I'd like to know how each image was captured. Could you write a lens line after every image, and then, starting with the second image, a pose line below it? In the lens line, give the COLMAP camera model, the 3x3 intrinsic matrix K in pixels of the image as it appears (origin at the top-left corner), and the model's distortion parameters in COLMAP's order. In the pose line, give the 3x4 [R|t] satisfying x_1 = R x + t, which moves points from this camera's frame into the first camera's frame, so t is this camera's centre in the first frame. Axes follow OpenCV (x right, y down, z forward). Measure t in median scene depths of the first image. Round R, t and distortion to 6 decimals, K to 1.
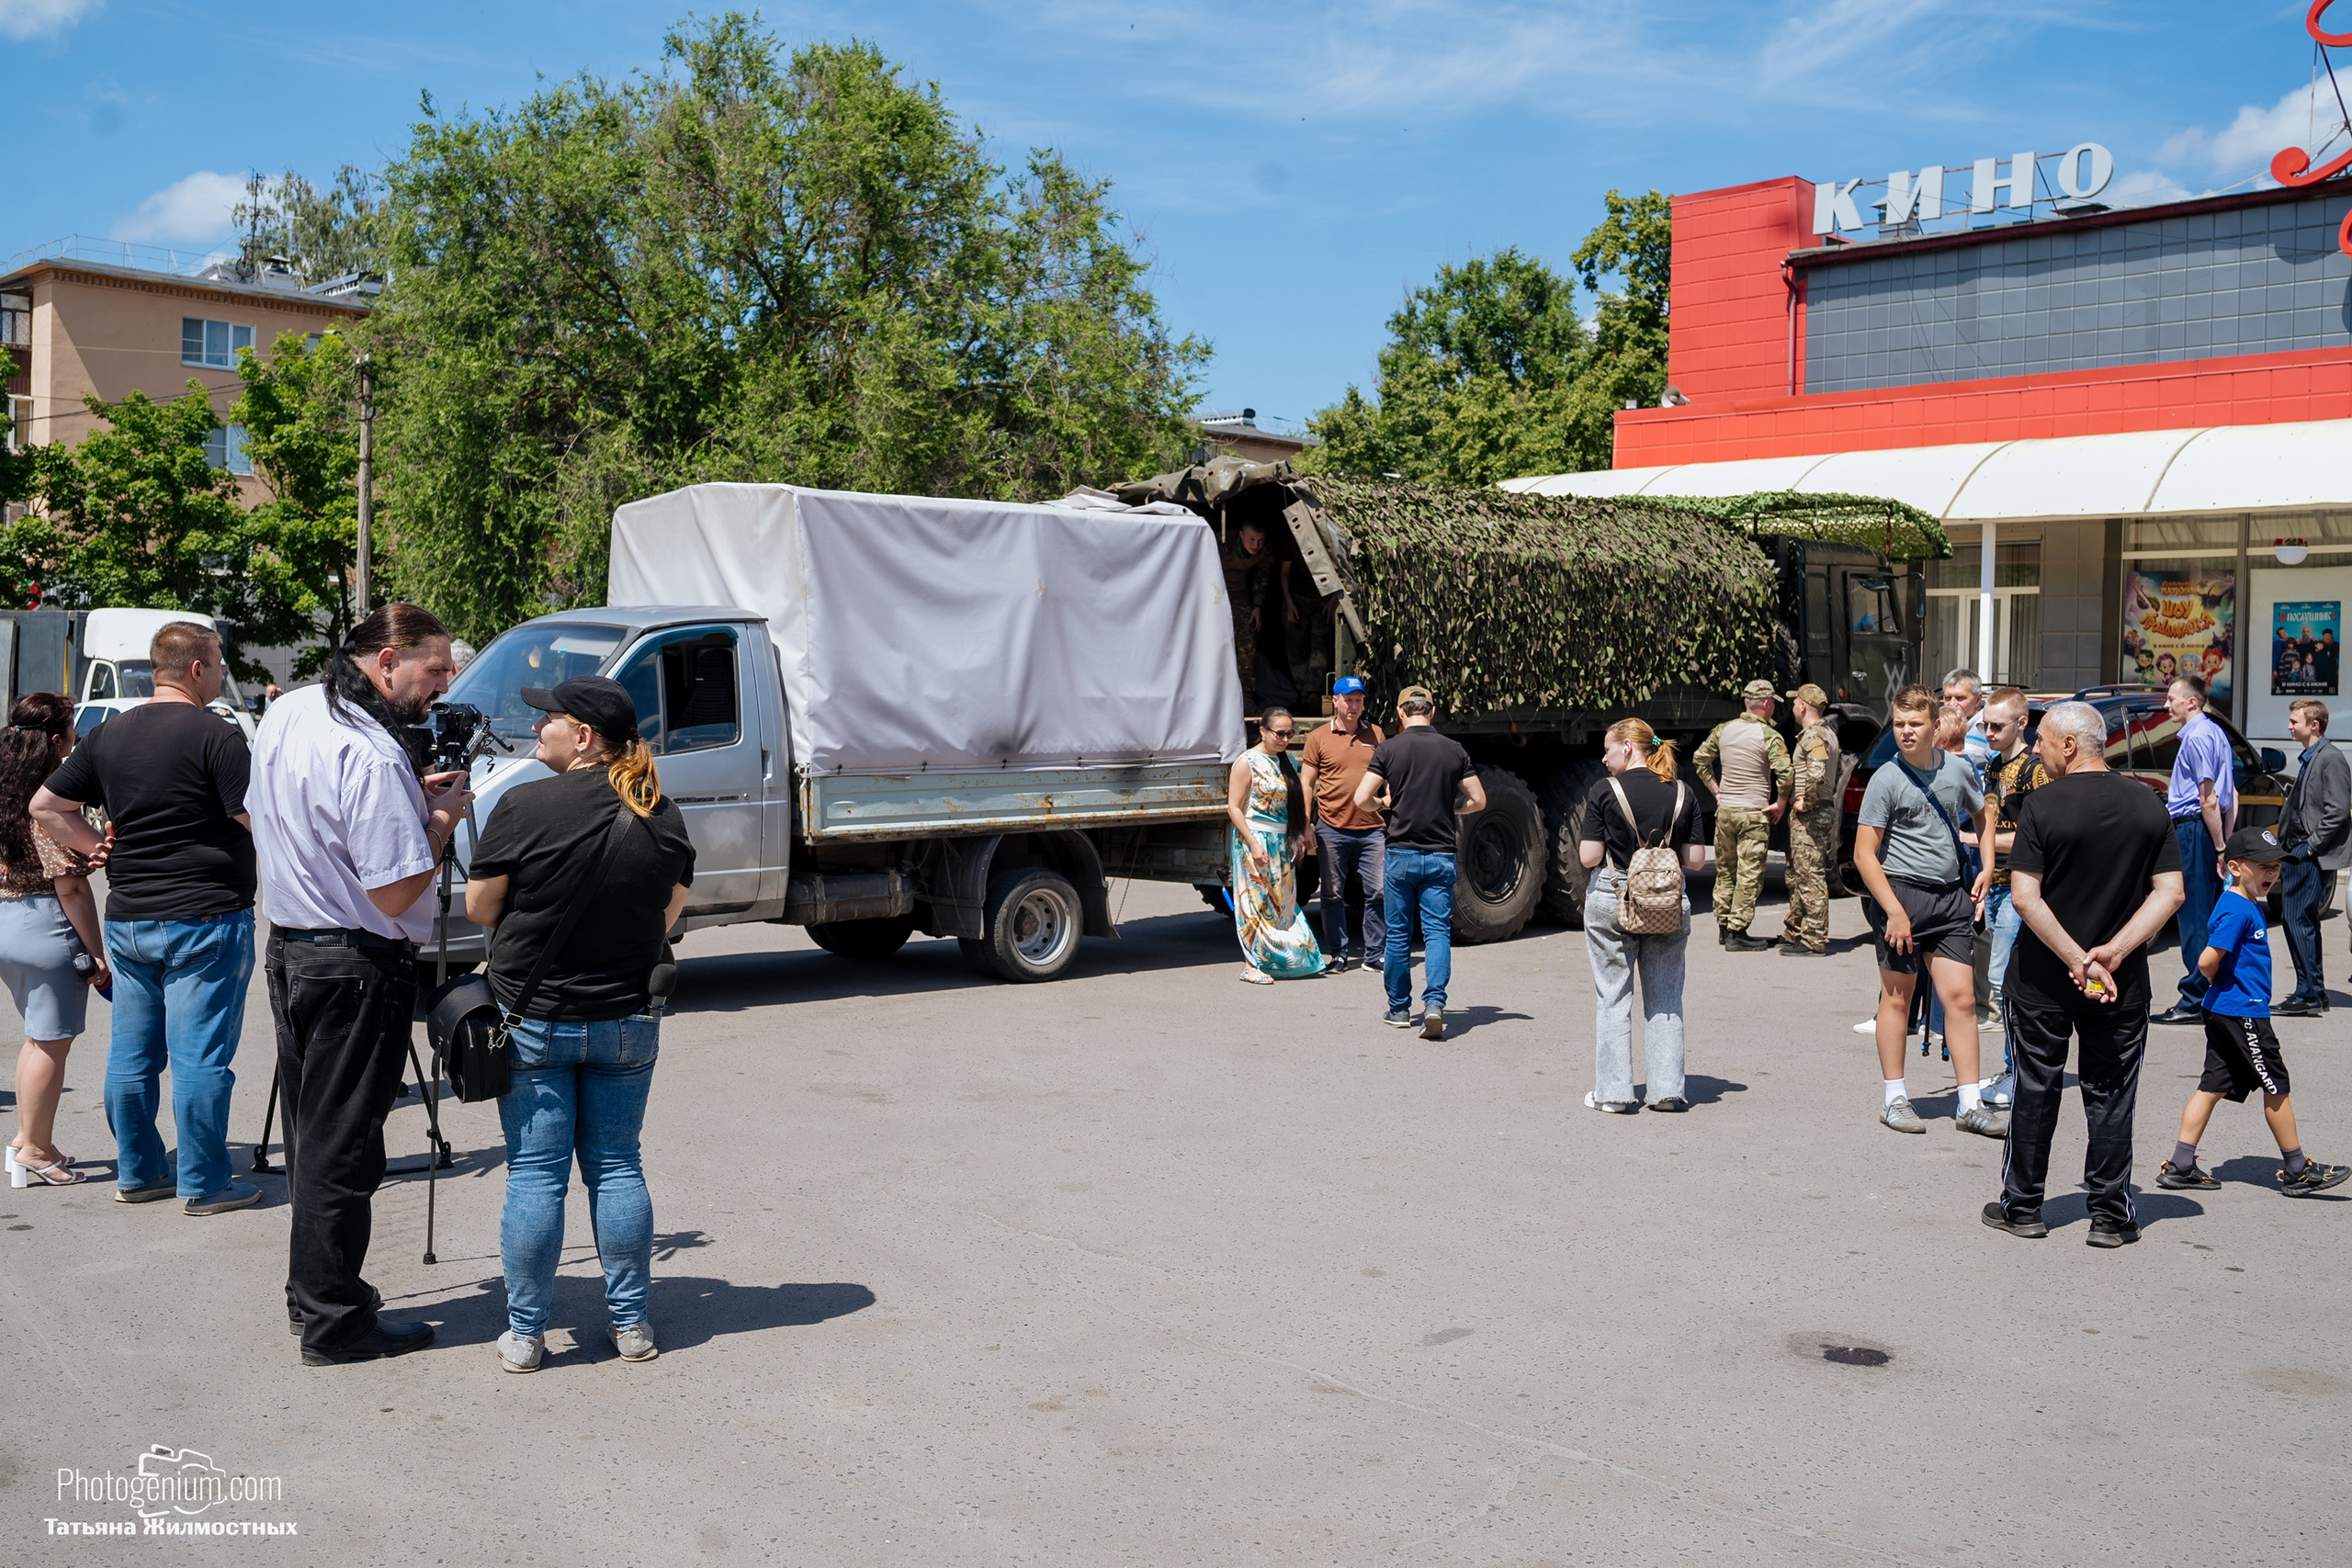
lens RADIAL K [[2252.7, 0, 1172.1], [0, 2252.7, 720.1], [0, 0, 1]] dist [-0.046974, 0.000000]
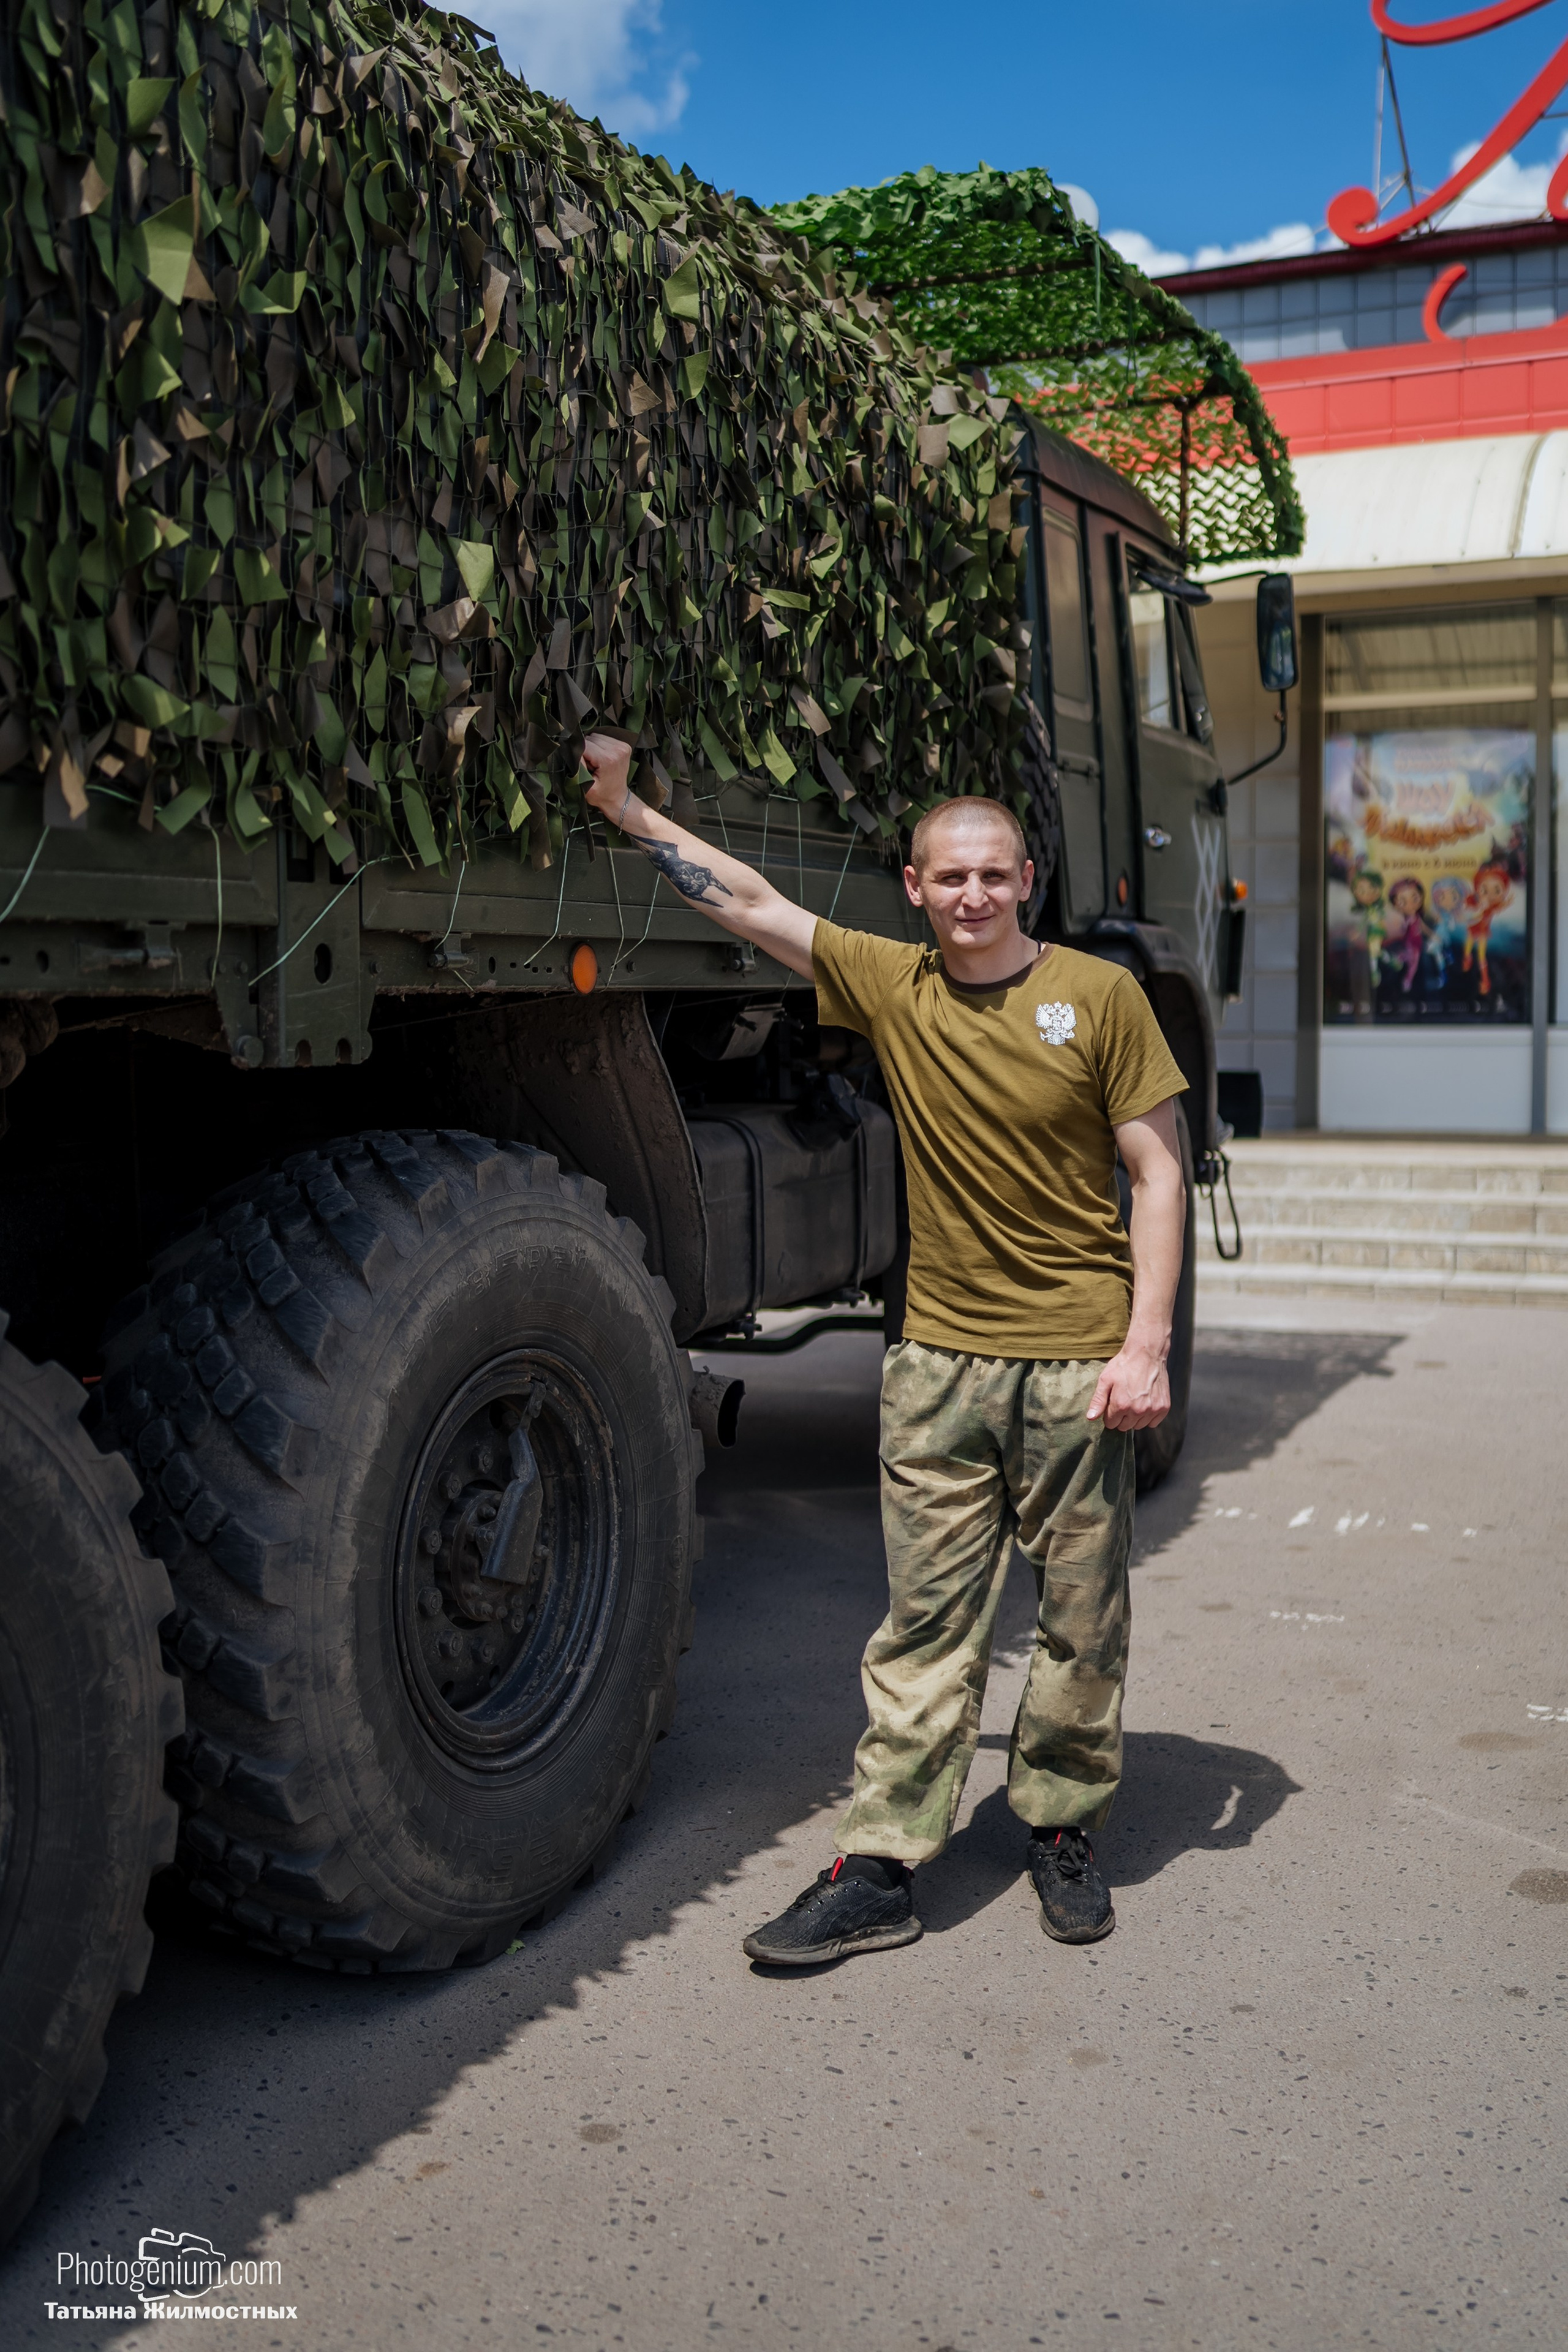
lens RADIAL K [[2252.9, 0, 789.2], [0, 2252.9, 1180.6], [0, 0, 1]] dist [-0.046974, 0.000000]
pose [[0.932592, -0.044153, 0.358223, 0.069338], [0.022301, 0.997642, 0.064907, 0.004226], [-0.360244, -0.052543, 0.931377, 0.376489]]
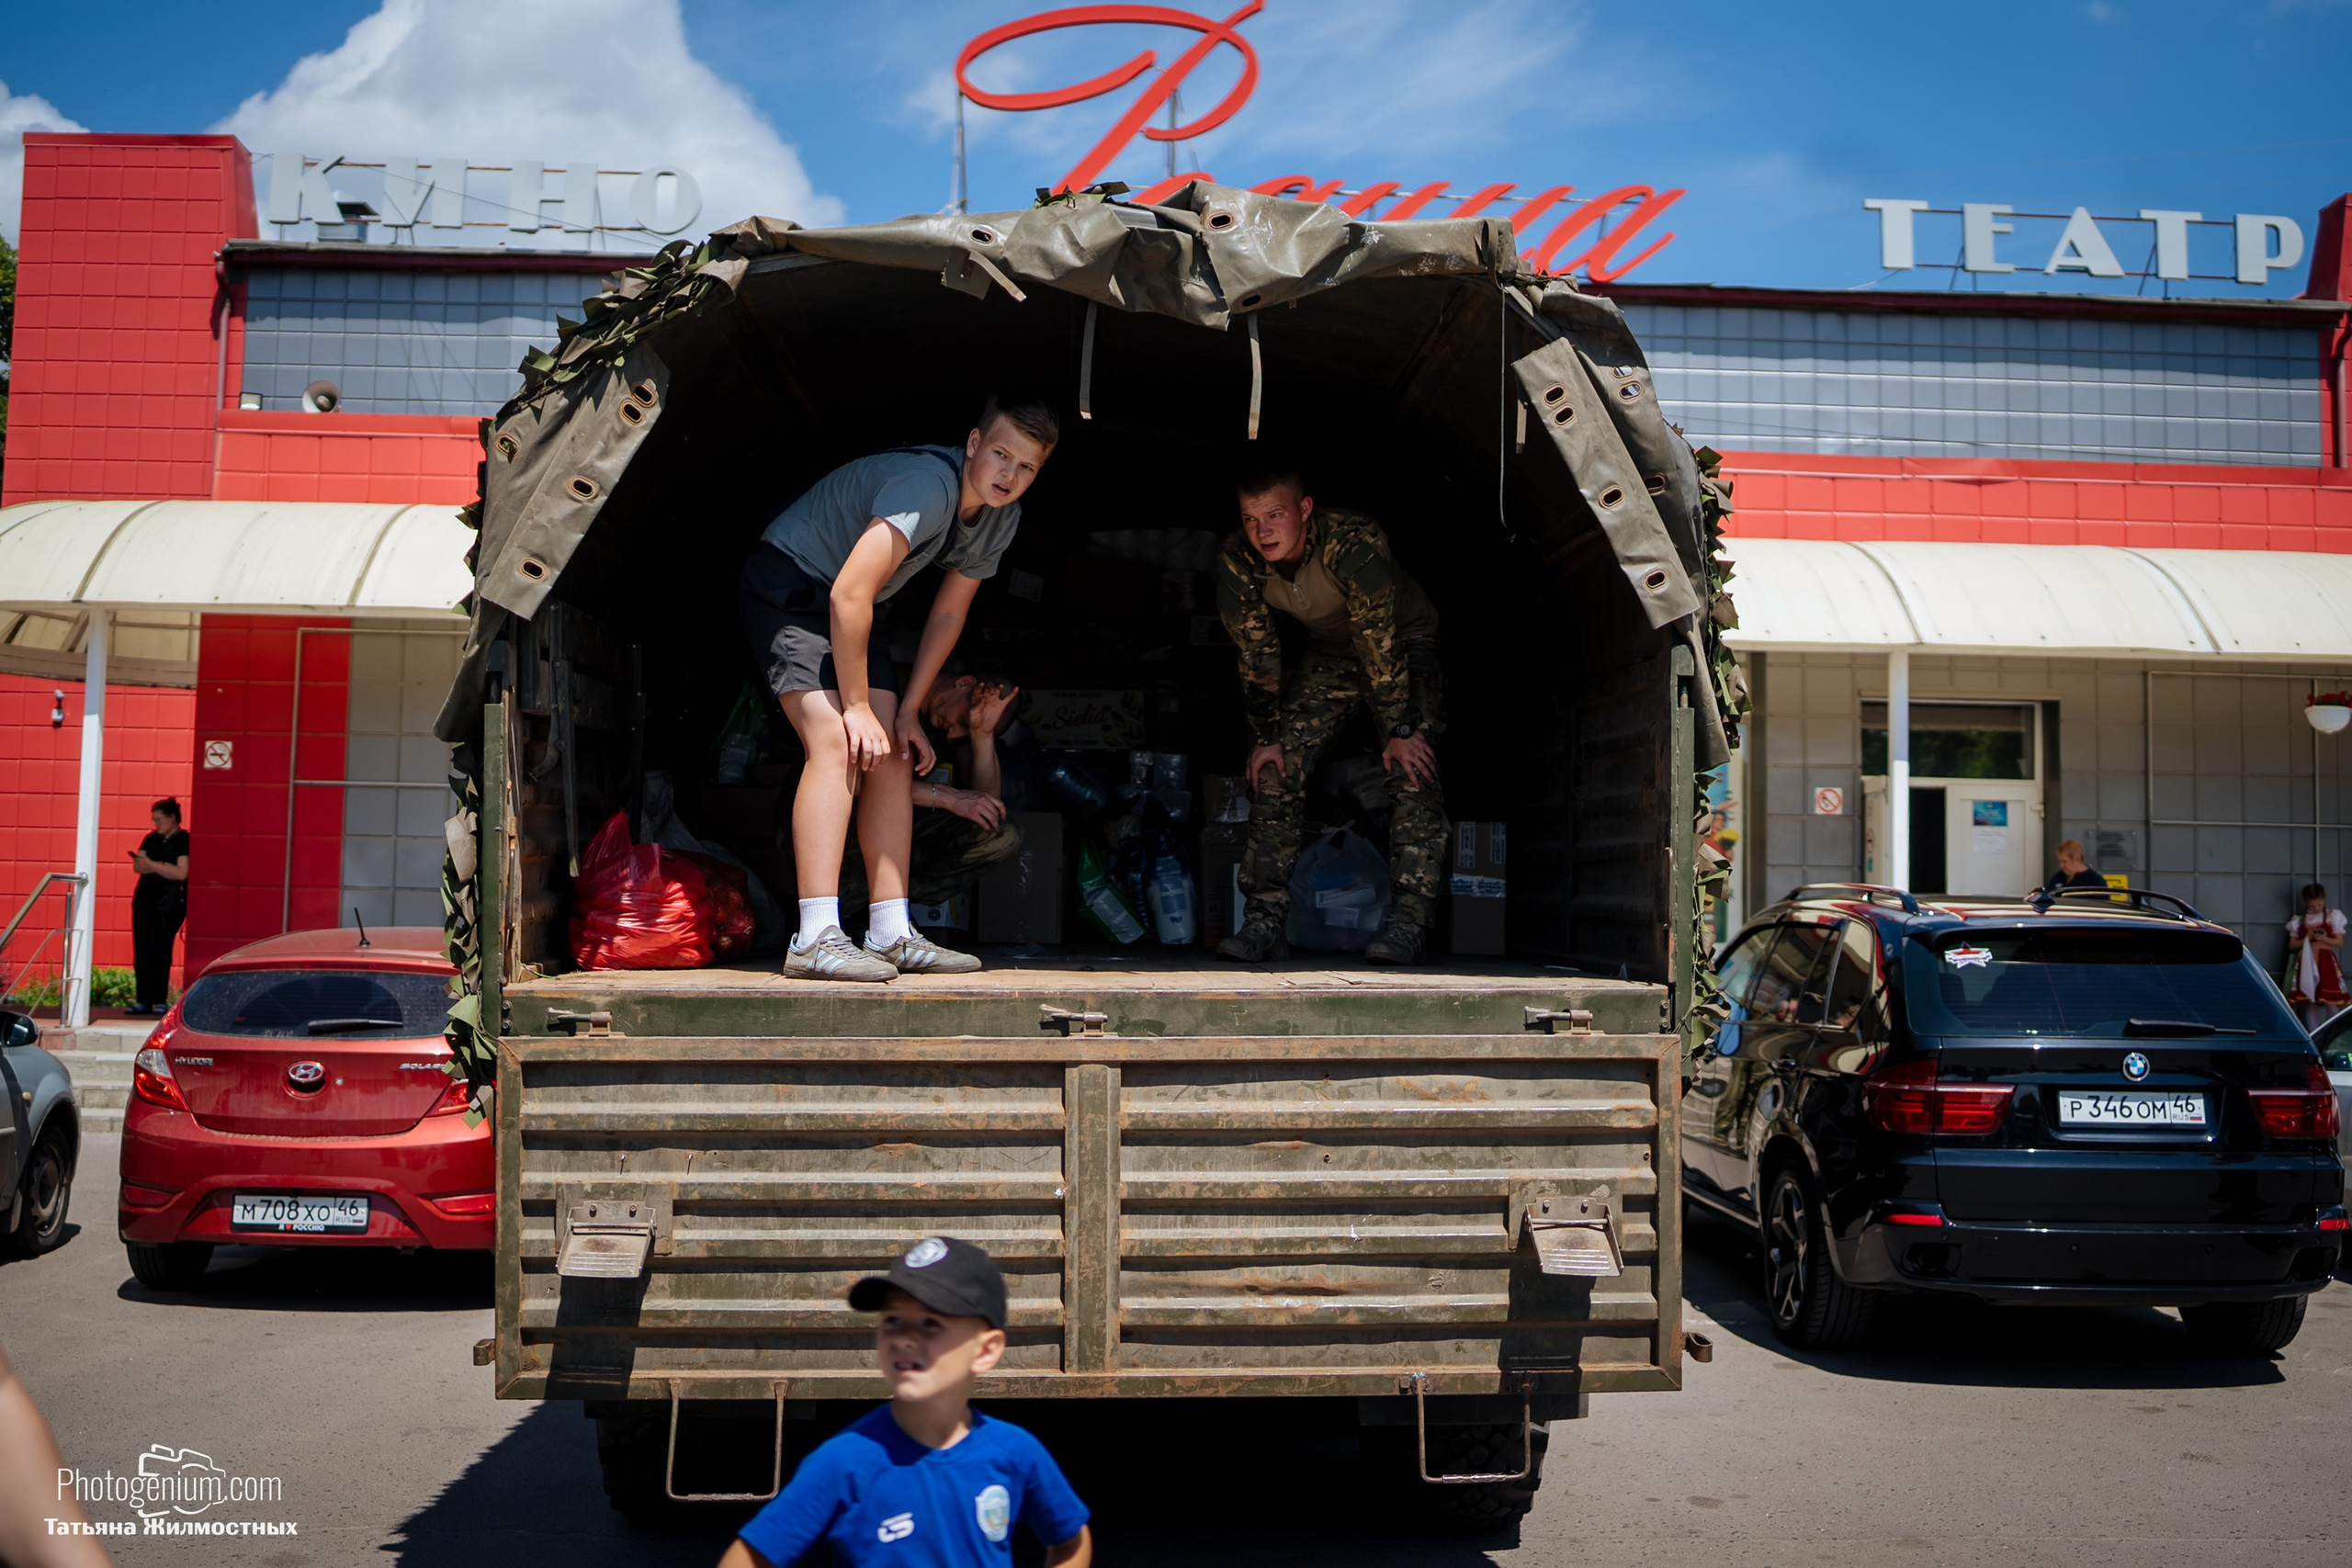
lens RADIAL K [[2469.3, 0, 1171.4], [0, 2469.3, 784.2], [0, 0, 1]] dist [-0.081326, 0.000000]
pose [[0.655812, 0.037420, 0.753996, -0.107372], [-0.001168, 0.998820, -0.048554, -0.005296], [-0.754923, 0.030962, 0.655082, 0.333808]]
